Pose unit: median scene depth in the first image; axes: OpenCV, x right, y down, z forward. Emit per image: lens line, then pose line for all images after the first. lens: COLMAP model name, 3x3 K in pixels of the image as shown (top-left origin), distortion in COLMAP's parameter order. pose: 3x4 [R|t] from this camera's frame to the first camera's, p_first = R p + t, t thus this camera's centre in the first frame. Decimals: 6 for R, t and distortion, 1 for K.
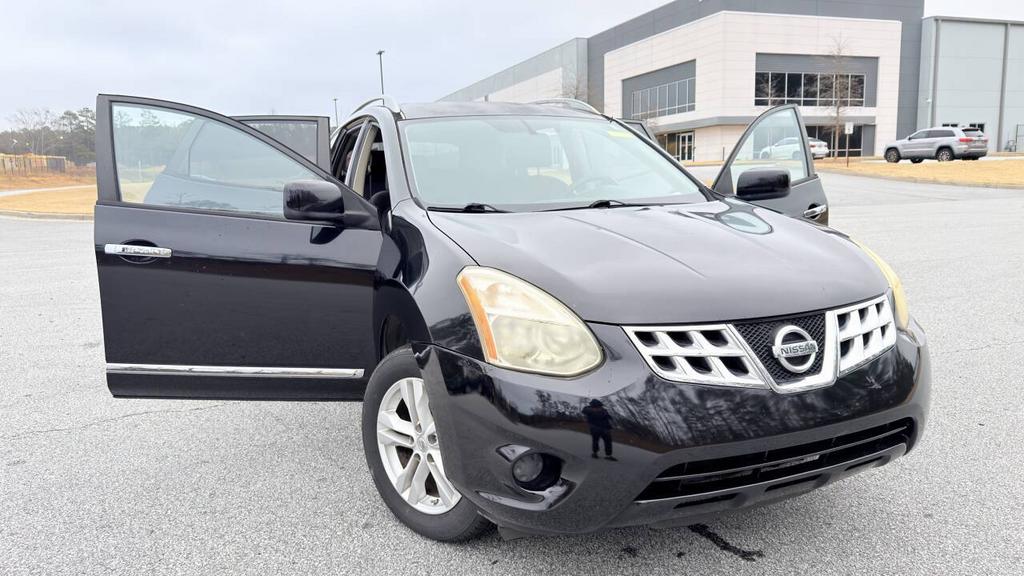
lens RADIAL K [[729.5, 0, 512.0], [0, 729.5, 288.0], [0, 0, 1]] dist [0.002008, -0.009327]
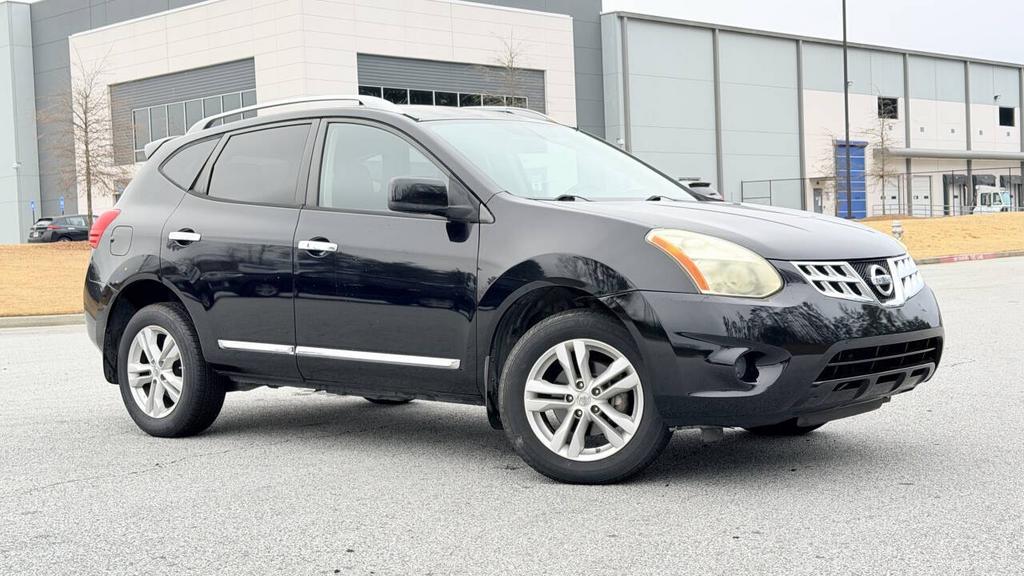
lens RADIAL K [[1417.7, 0, 512.0], [0, 1417.7, 288.0], [0, 0, 1]] dist [0.240906, -0.033927]
pose [[0.896176, -0.023160, 0.443094, -1.195727], [0.085908, 0.988796, -0.122071, 0.303391], [-0.435303, 0.147462, 0.888125, -0.934647]]
